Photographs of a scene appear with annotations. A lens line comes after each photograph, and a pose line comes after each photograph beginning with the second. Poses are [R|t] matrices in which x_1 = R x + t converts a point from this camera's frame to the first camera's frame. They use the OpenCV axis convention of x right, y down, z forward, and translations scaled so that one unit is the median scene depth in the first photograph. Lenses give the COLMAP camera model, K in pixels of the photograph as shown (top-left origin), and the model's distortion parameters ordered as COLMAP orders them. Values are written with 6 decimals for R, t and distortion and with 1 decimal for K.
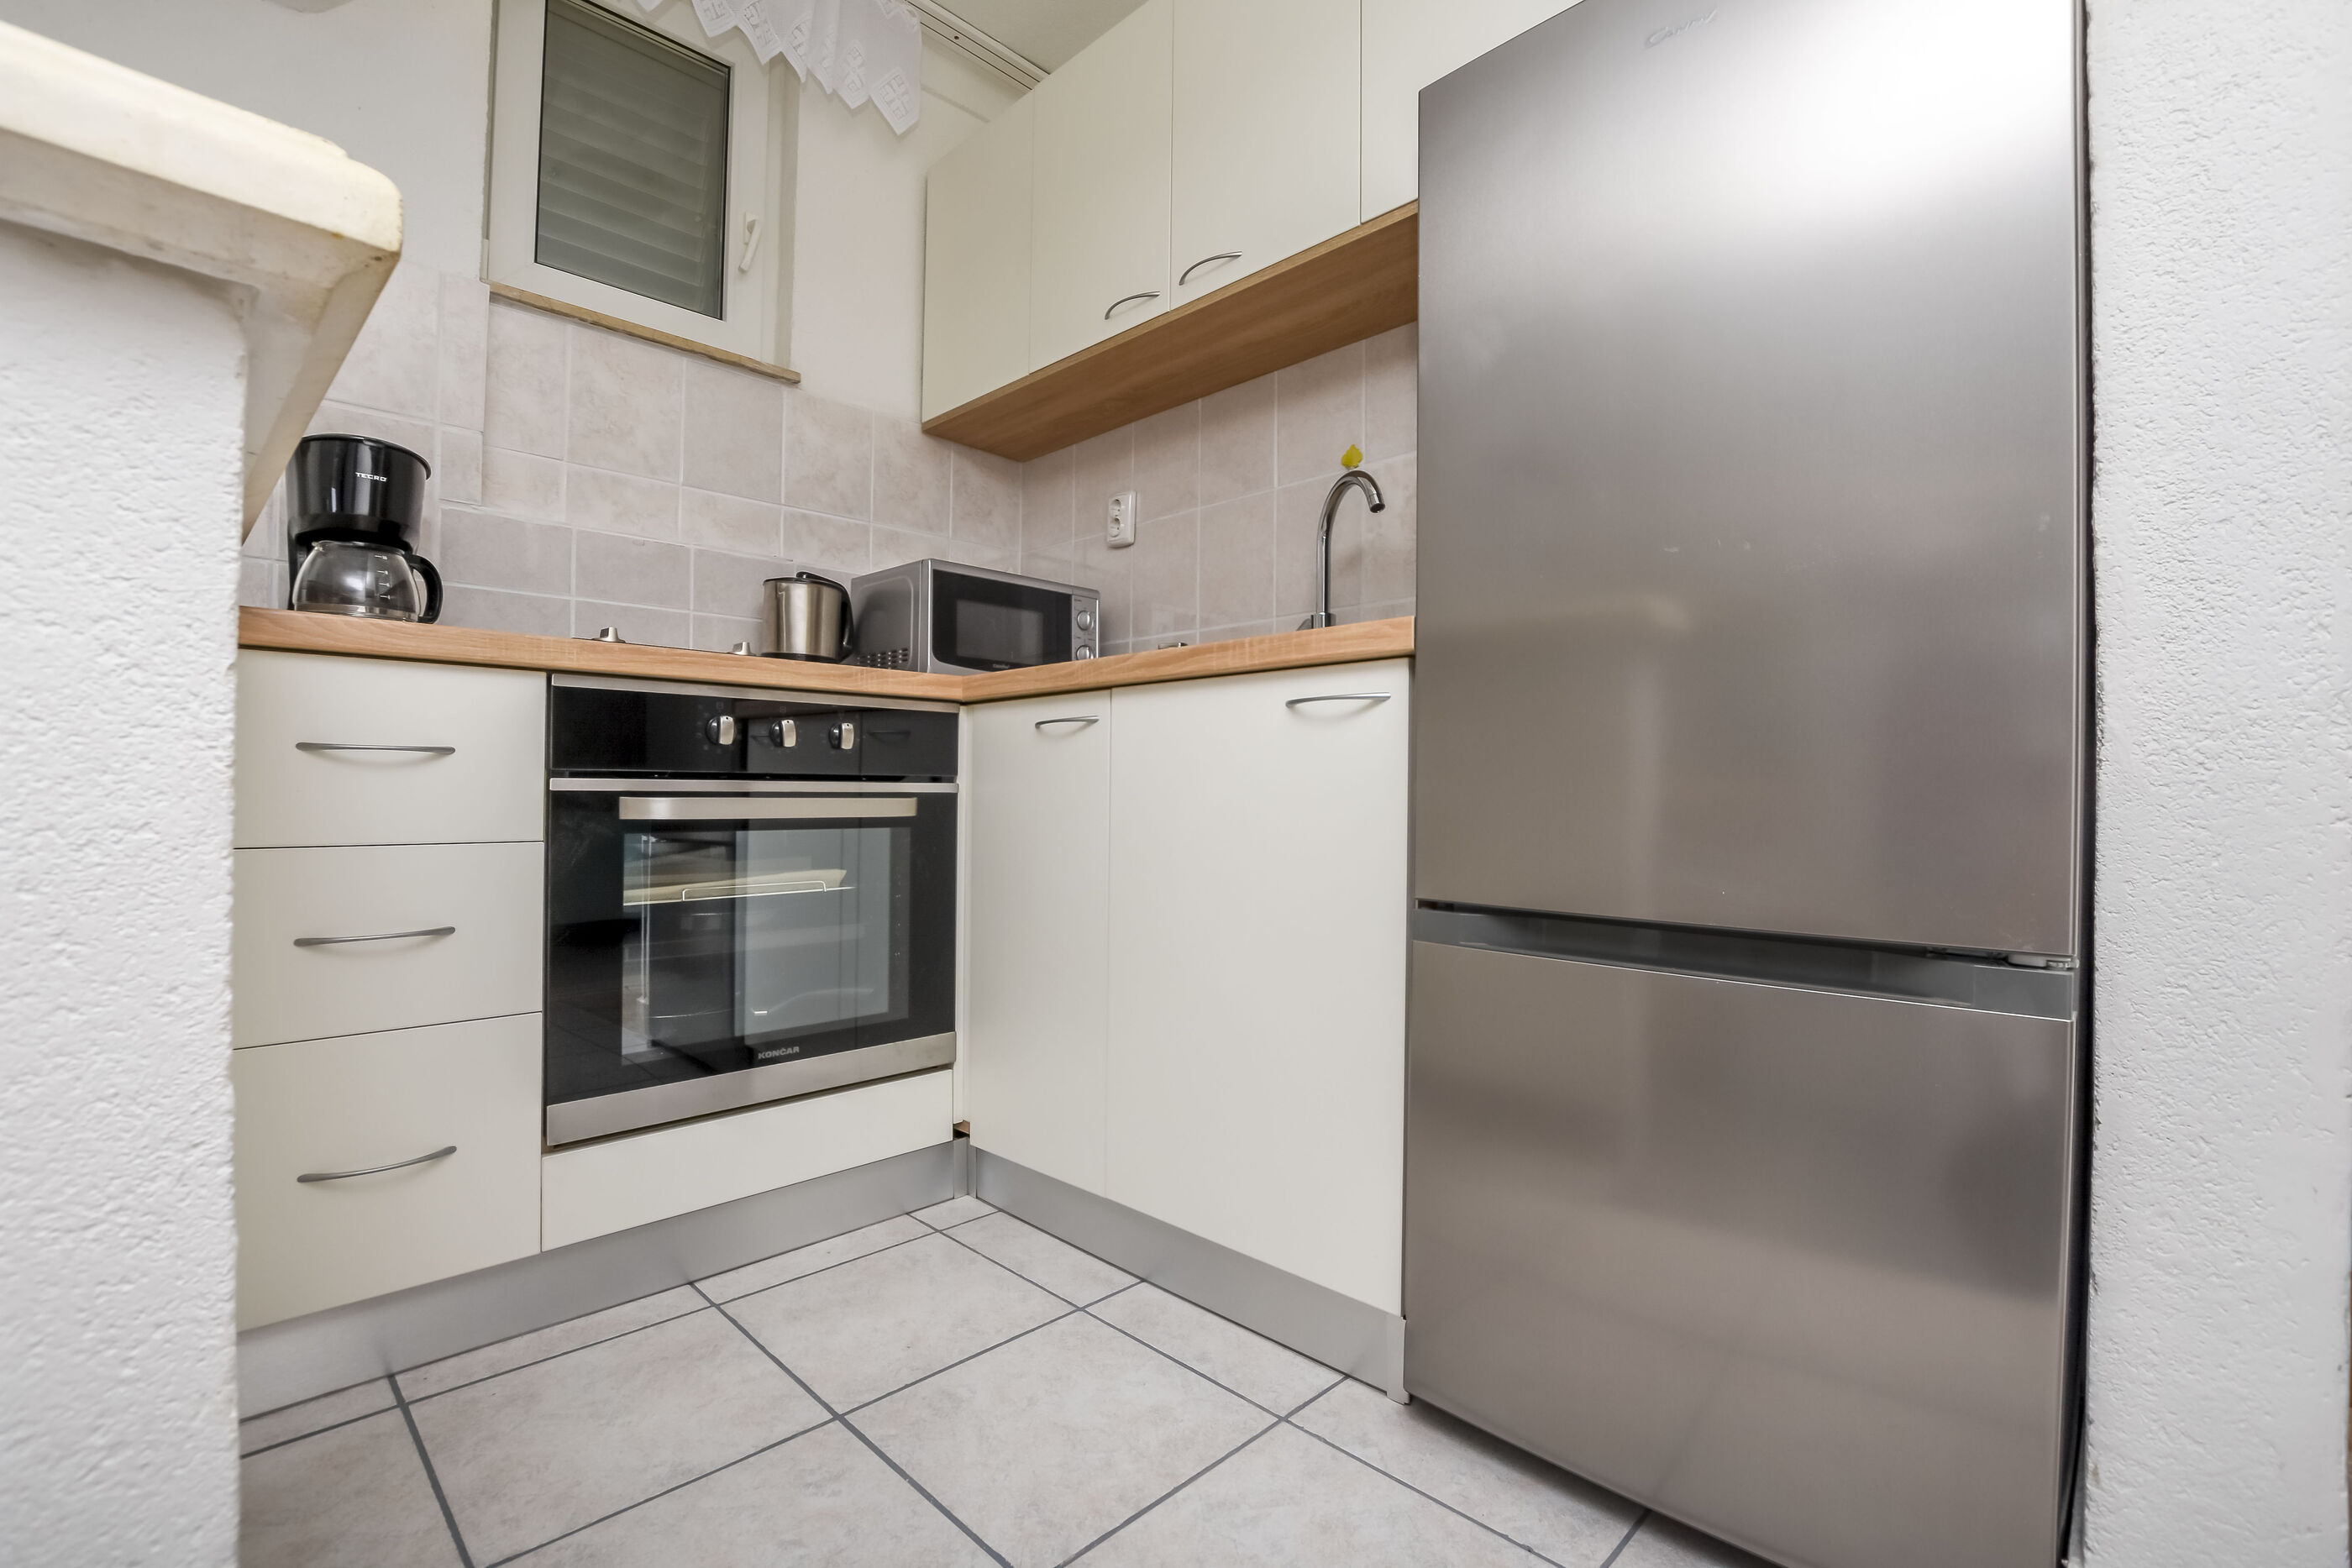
lens RADIAL K [[1176.7, 0, 1174.3], [0, 1176.7, 740.4], [0, 0, 1]] dist [-0.035961, -0.000541]
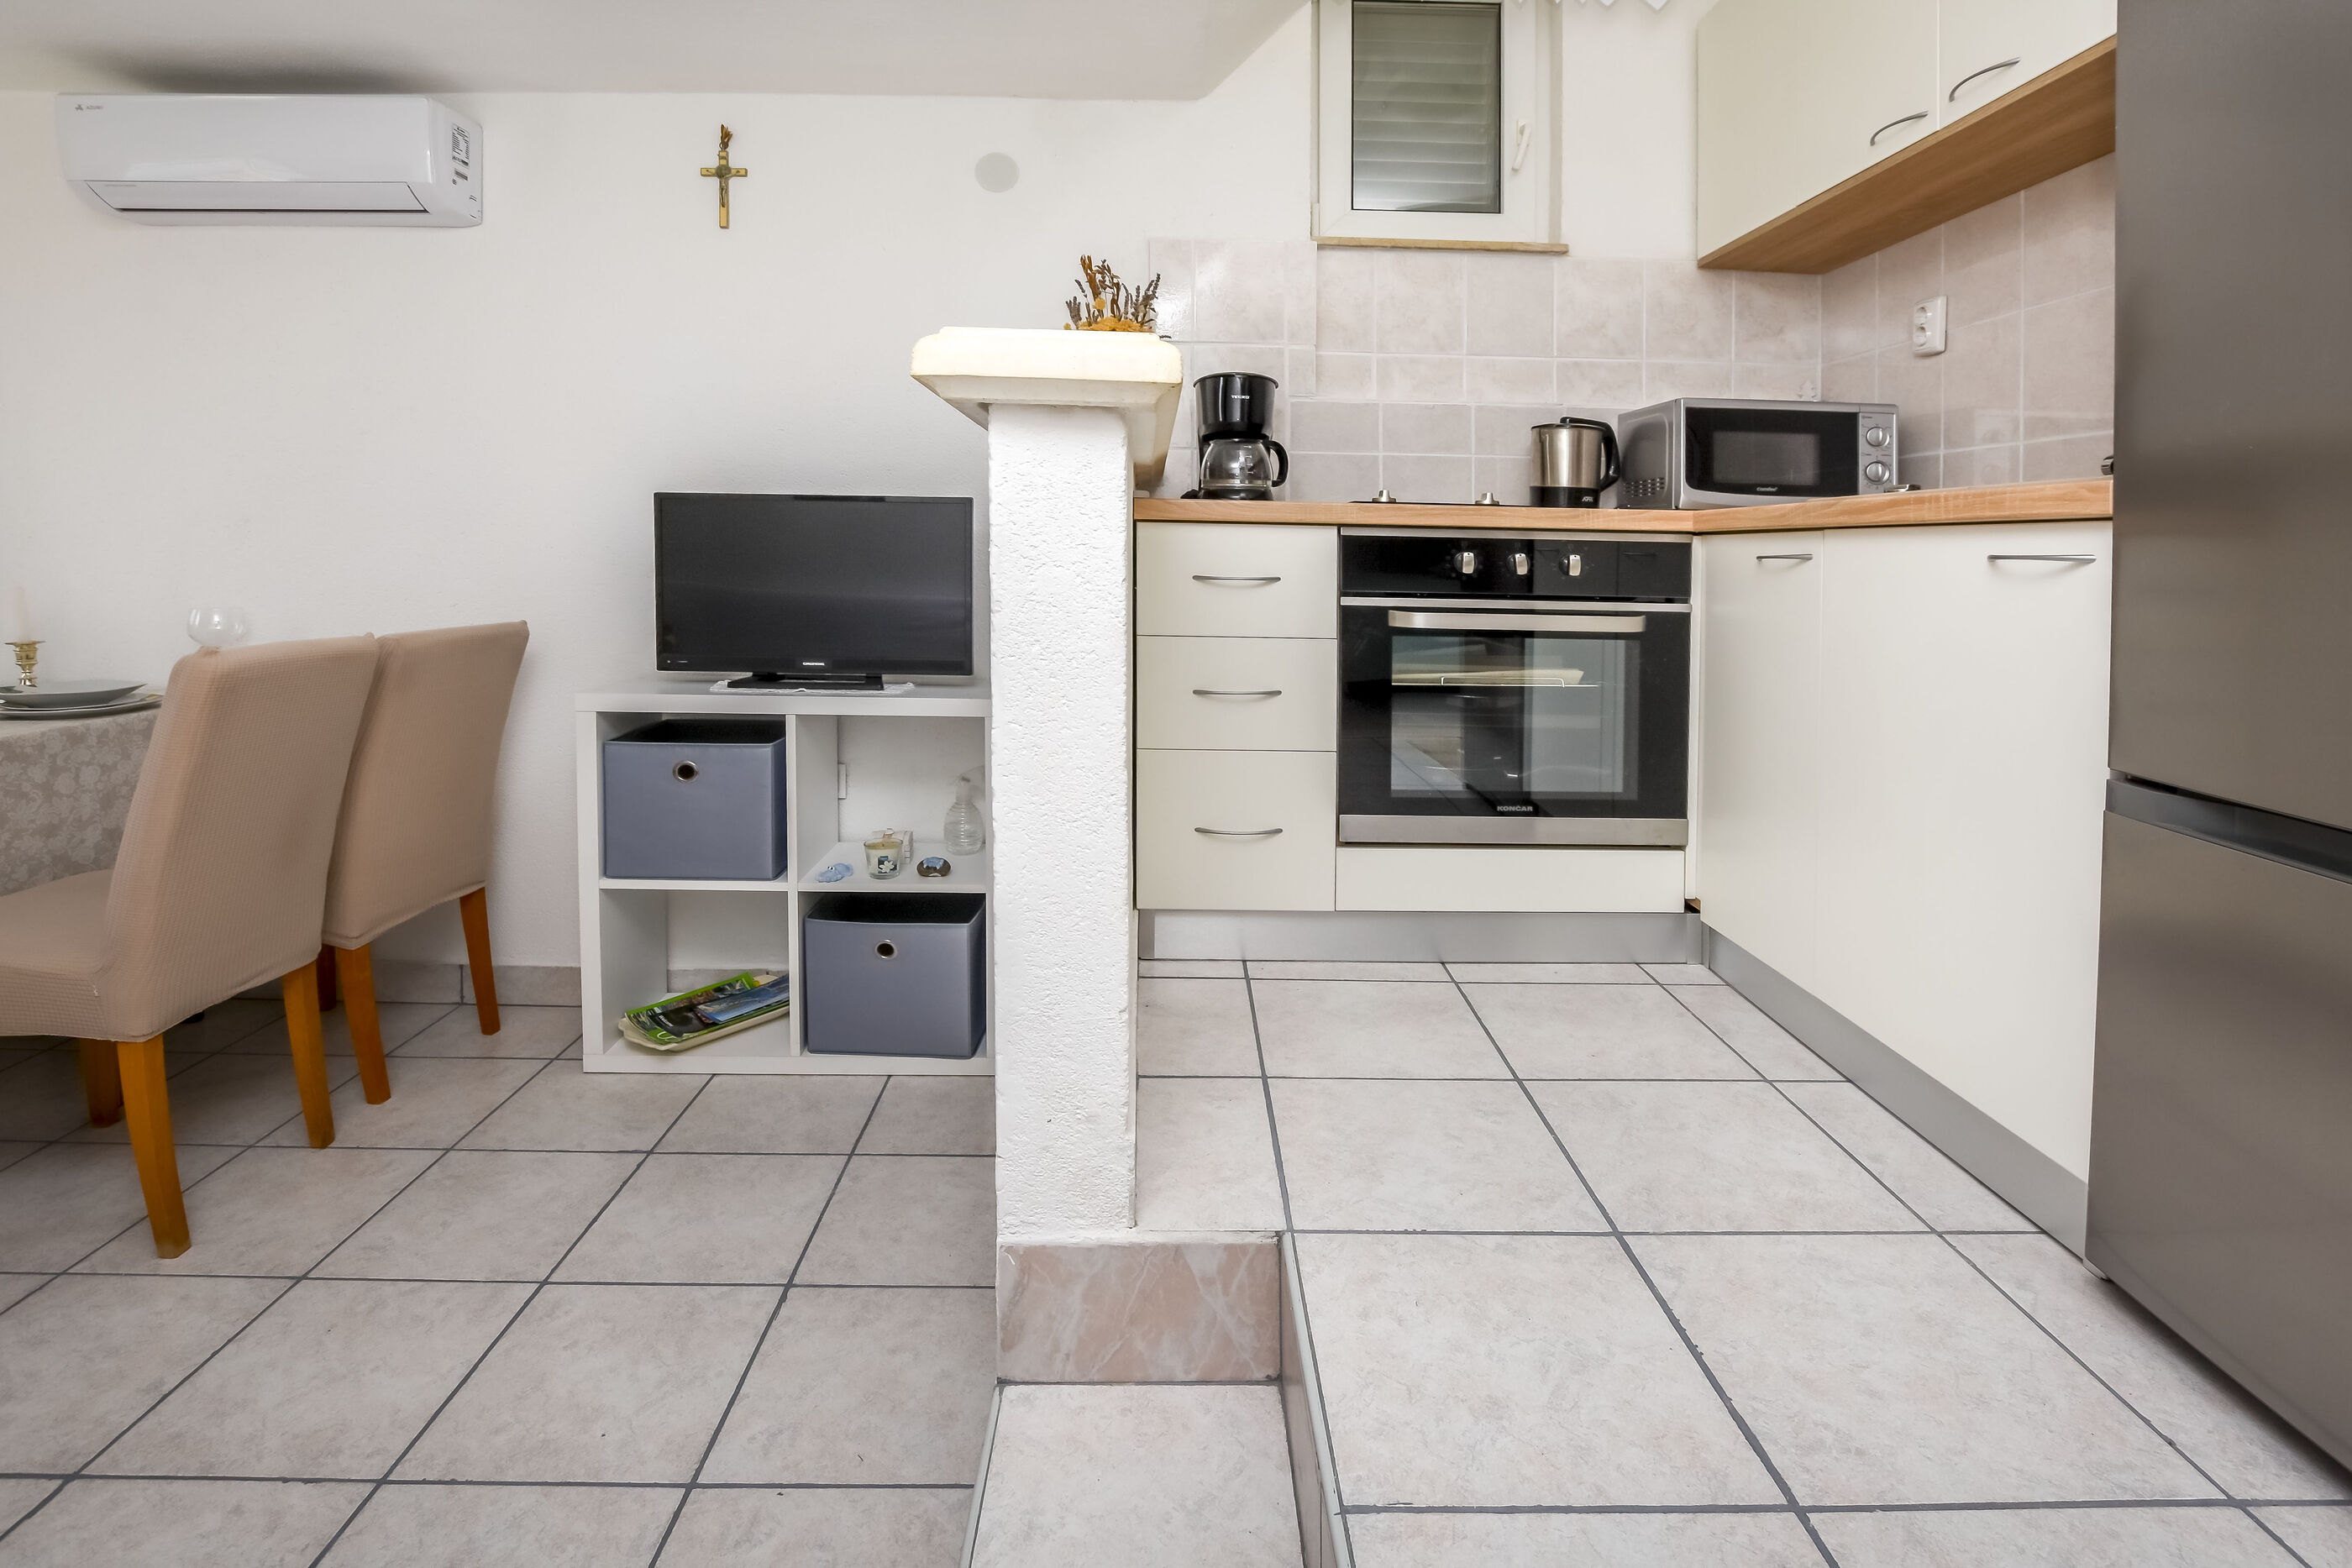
lens RADIAL K [[1060.9, 0, 1152.2], [0, 1060.9, 717.8], [0, 0, 1]] dist [-0.025091, 0.000175]
pose [[0.738126, 0.126534, -0.662691, 0.122719], [-0.006172, 0.983480, 0.180910, -0.037254], [0.674635, -0.129444, 0.726713, -0.095012]]
